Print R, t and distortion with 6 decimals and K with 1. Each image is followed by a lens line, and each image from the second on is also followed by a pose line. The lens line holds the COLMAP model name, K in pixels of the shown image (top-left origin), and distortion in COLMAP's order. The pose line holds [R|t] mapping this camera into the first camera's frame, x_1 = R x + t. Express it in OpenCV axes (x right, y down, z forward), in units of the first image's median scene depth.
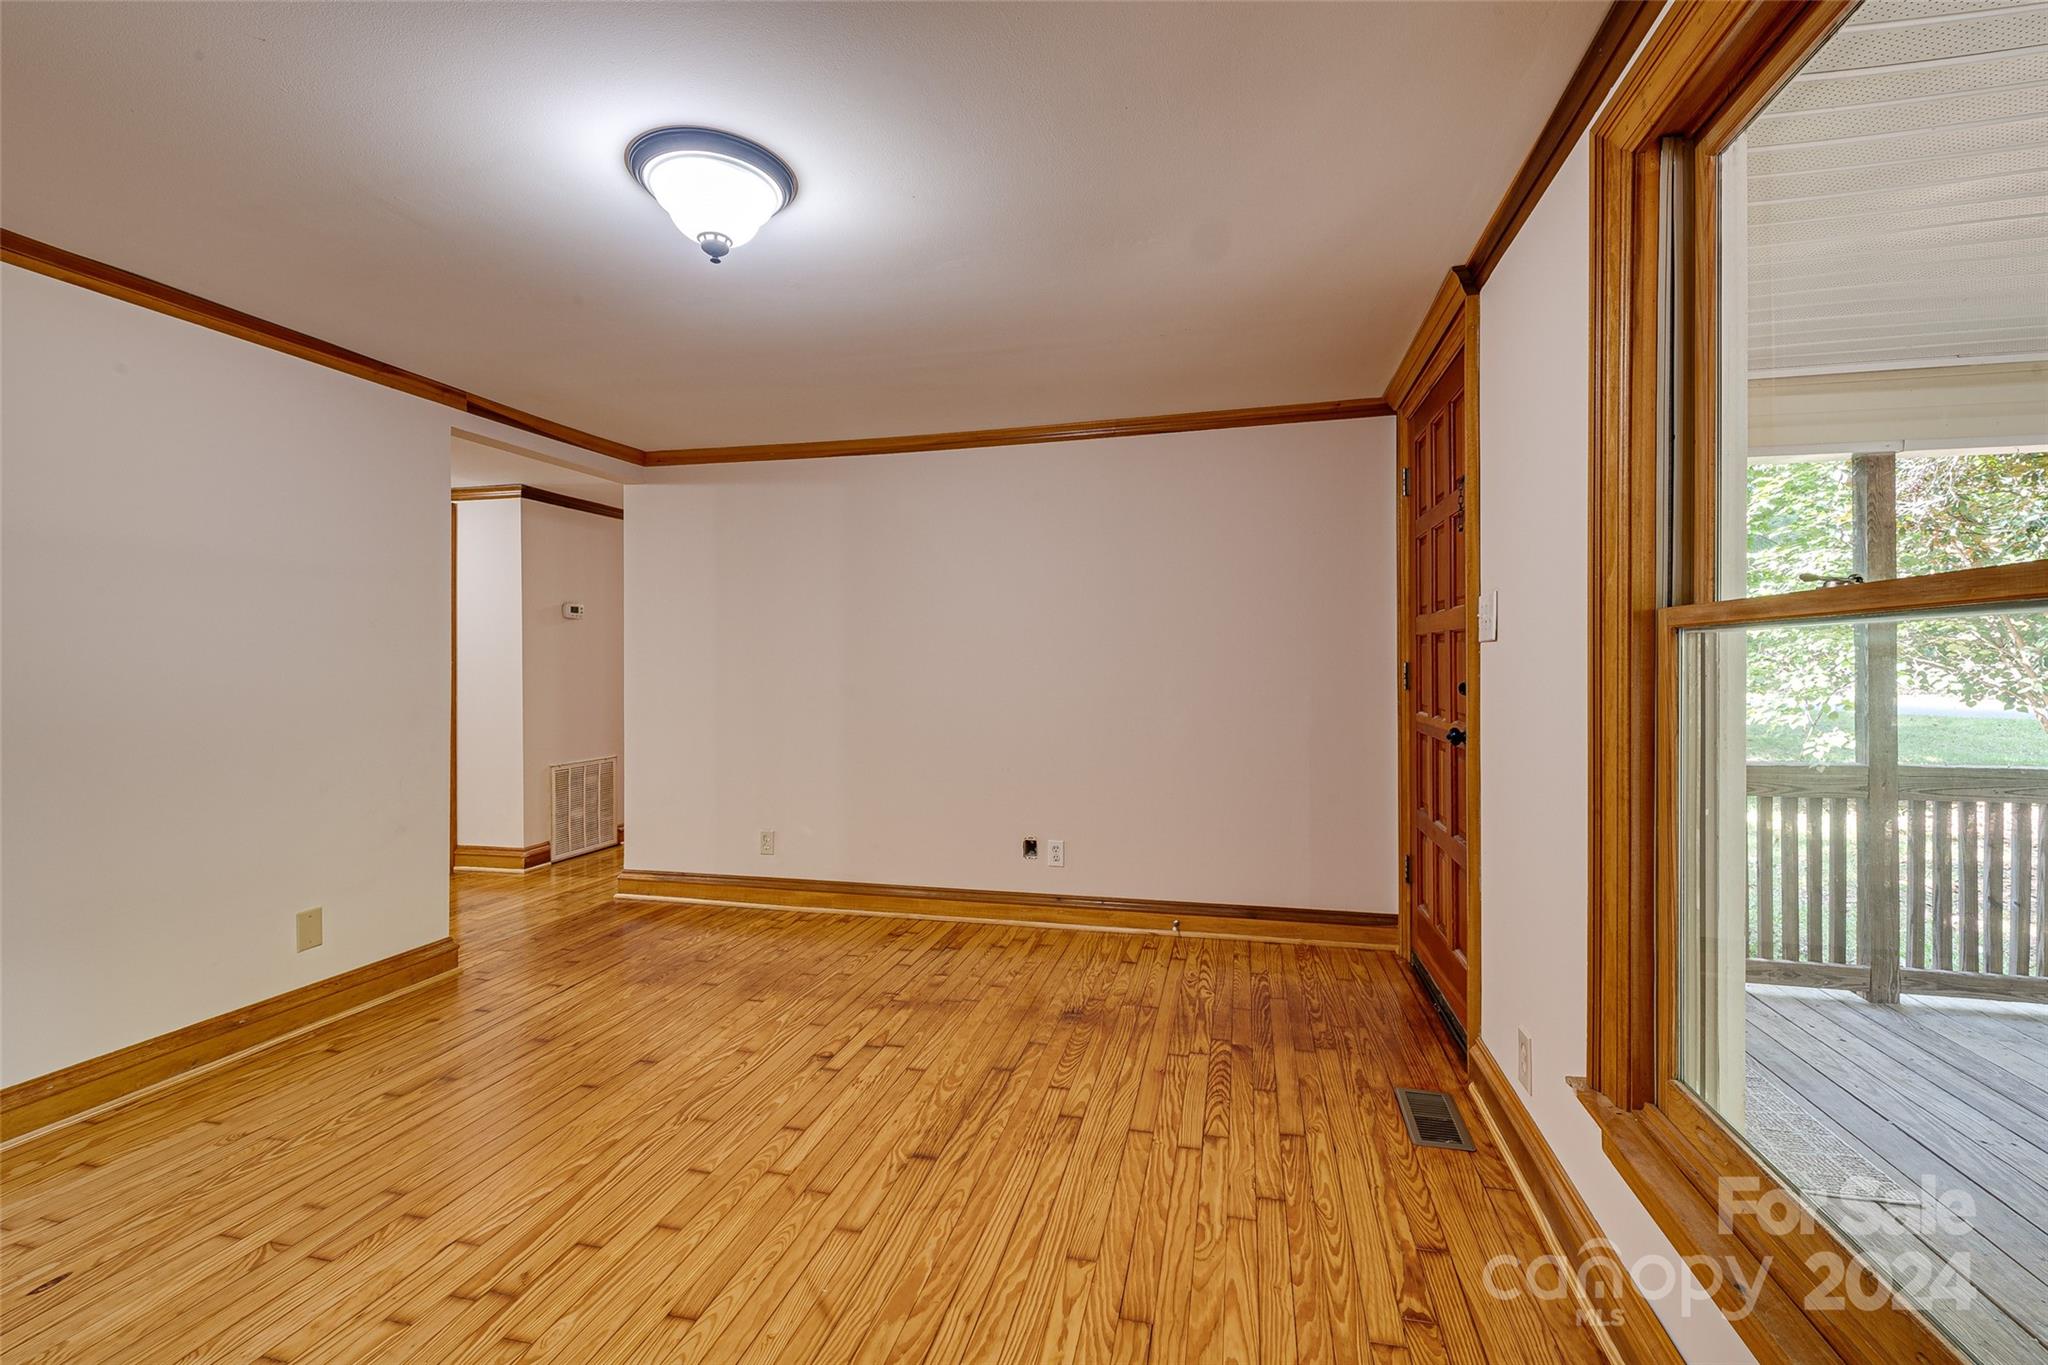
lens RADIAL K [[875.1, 0, 1027.1], [0, 875.1, 669.4], [0, 0, 1]] dist [0.010610, -0.007424]
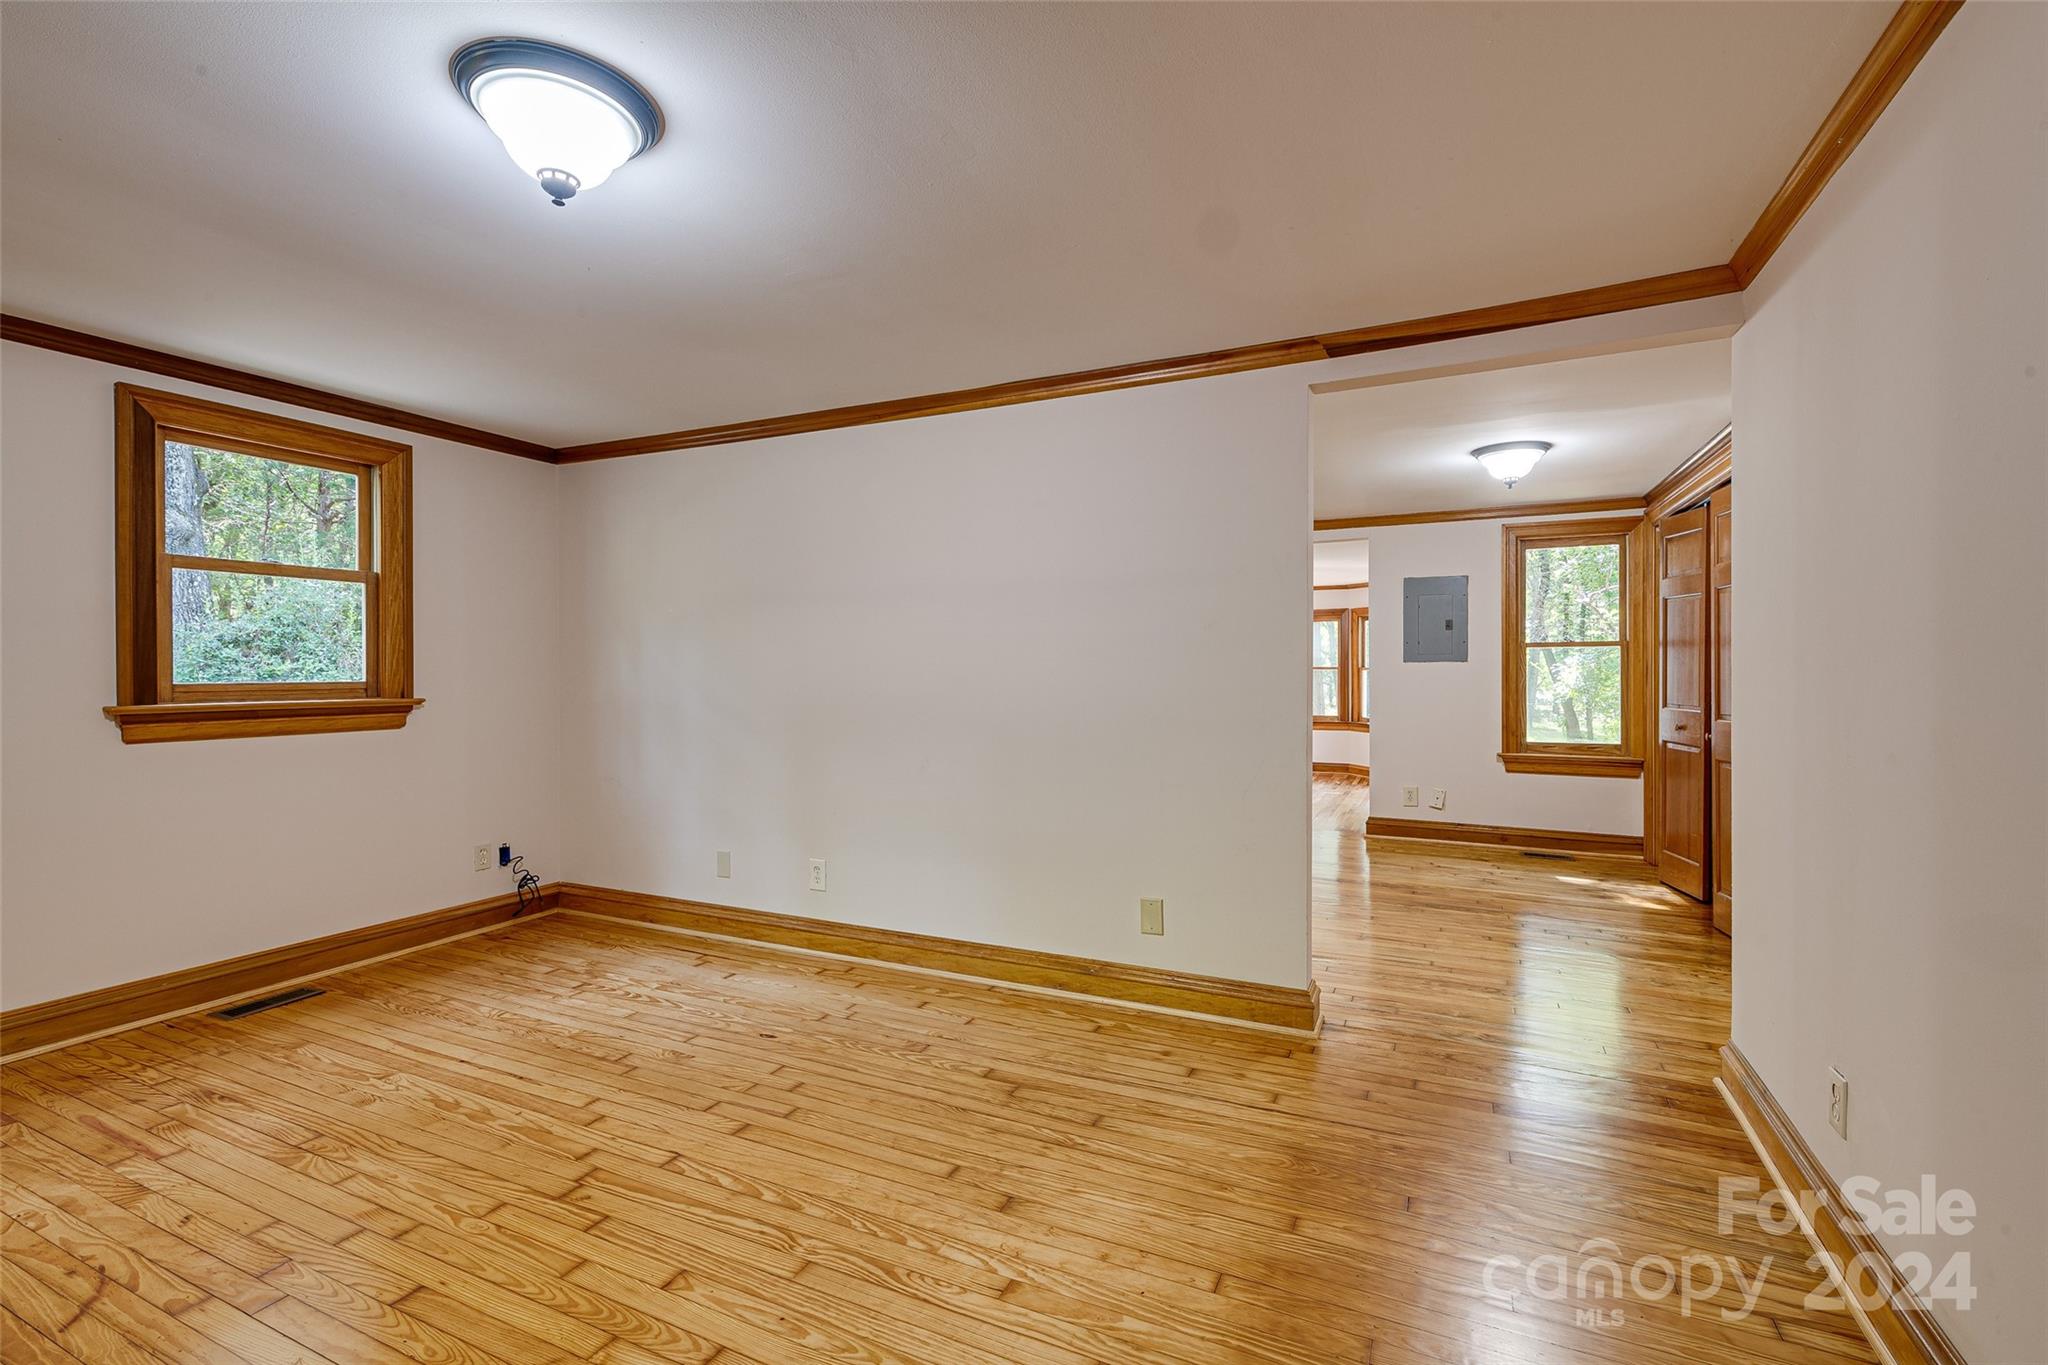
lens RADIAL K [[897.1, 0, 1021.9], [0, 897.1, 670.6], [0, 0, 1]] dist [0.017987, 0.000093]
pose [[-0.199562, 0.004618, -0.979874, 0.309942], [-0.000274, 0.999989, 0.004769, -0.008896], [0.979885, 0.001220, -0.199559, 1.149291]]
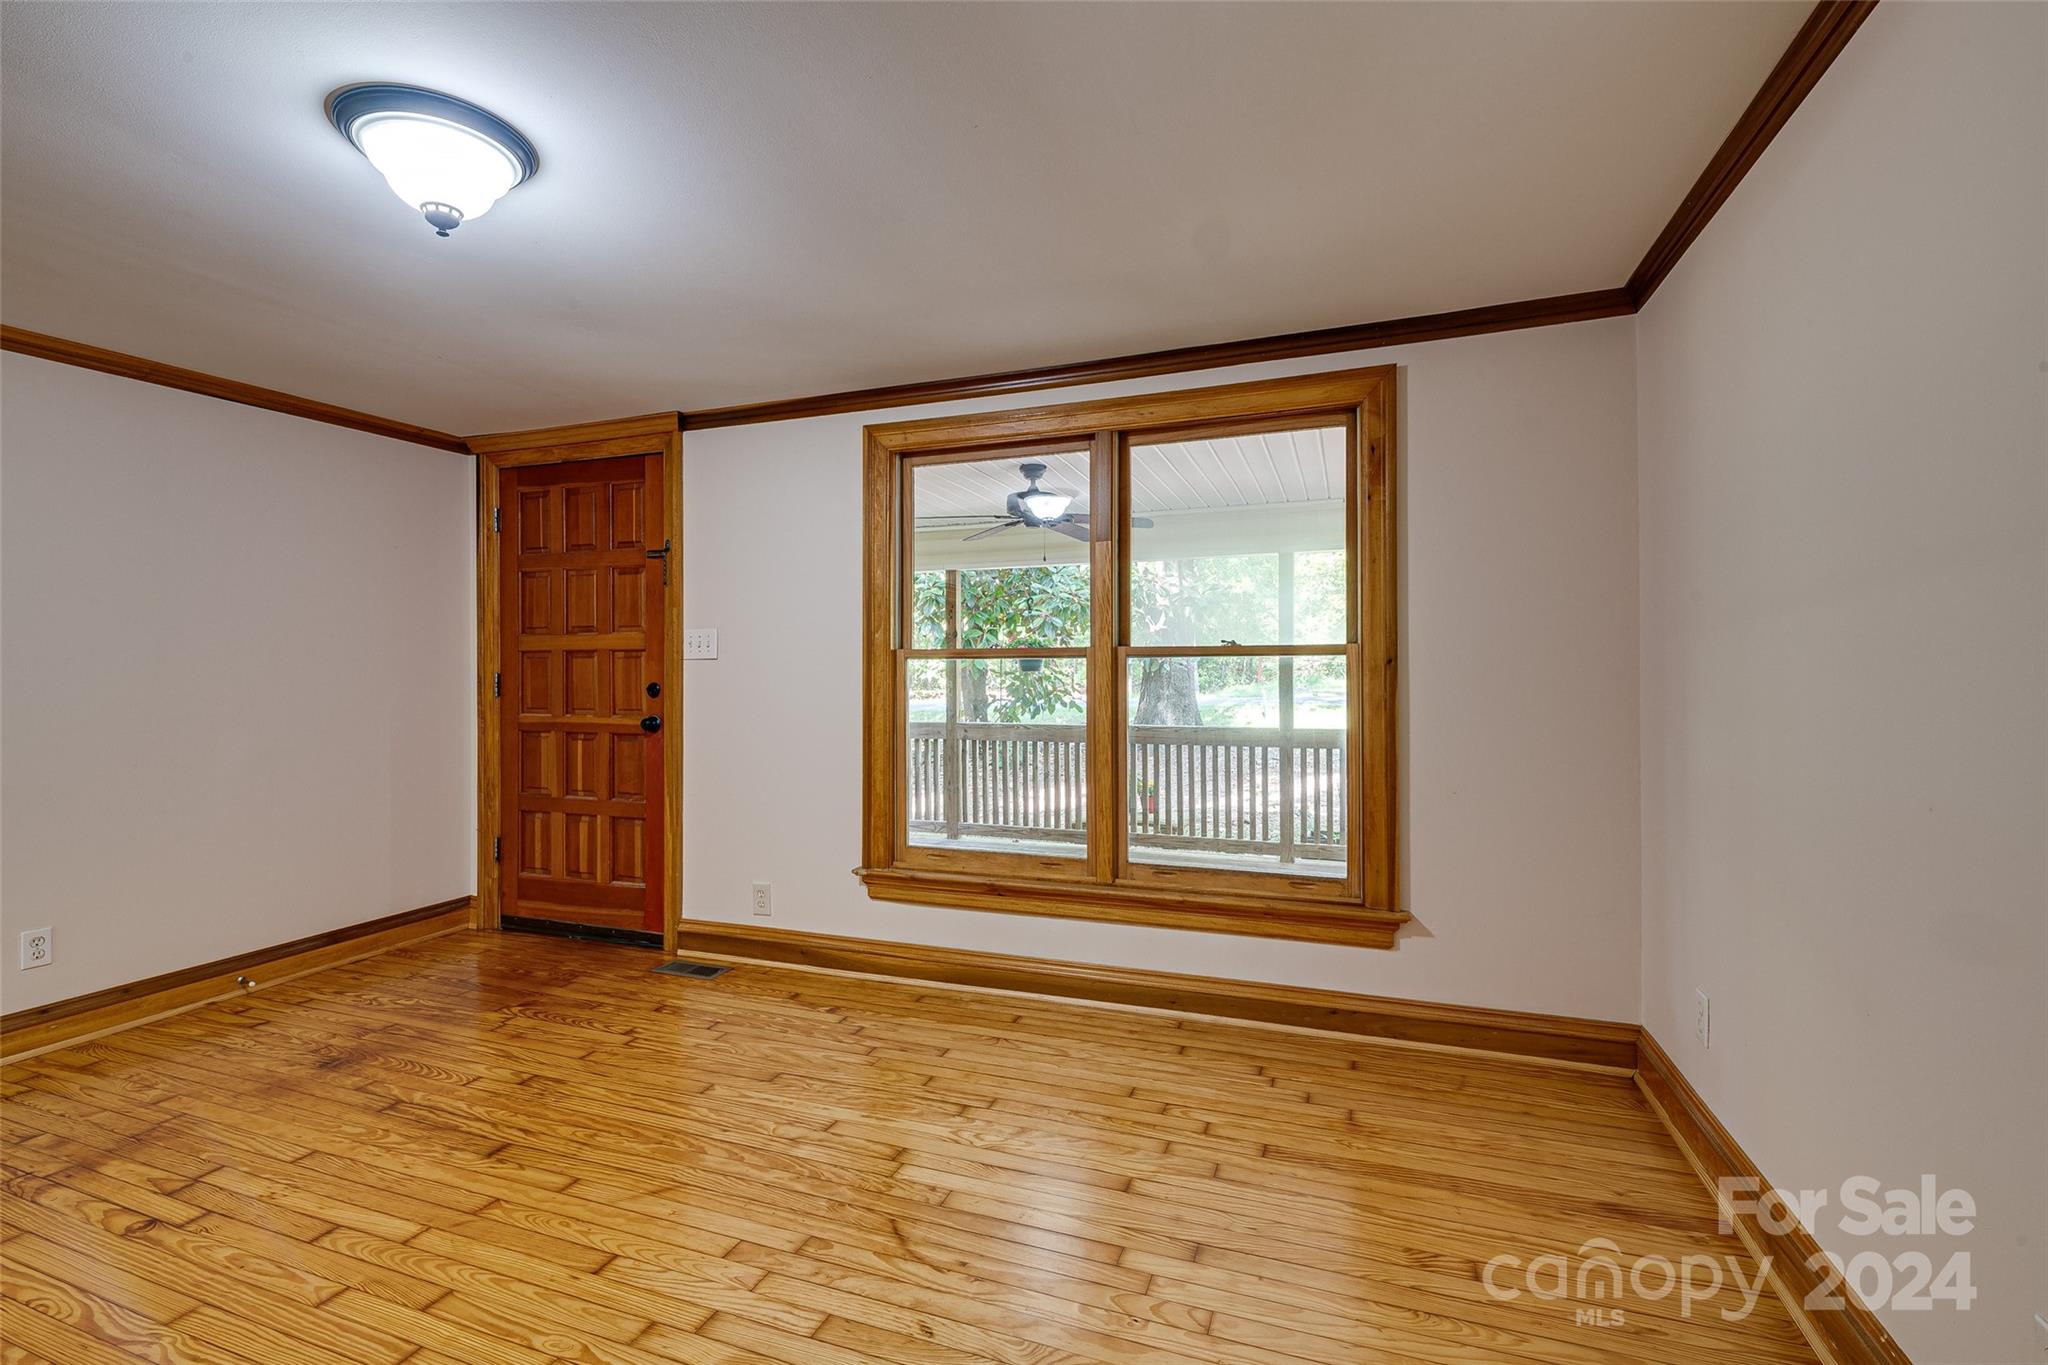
lens RADIAL K [[875.1, 0, 1030.1], [0, 875.1, 675.0], [0, 0, 1]] dist [0.010610, -0.007424]
pose [[0.114488, -0.000702, 0.993424, -0.859925], [0.010134, 0.999949, -0.000461, 0.003402], [-0.993373, 0.010120, 0.114489, 0.204992]]
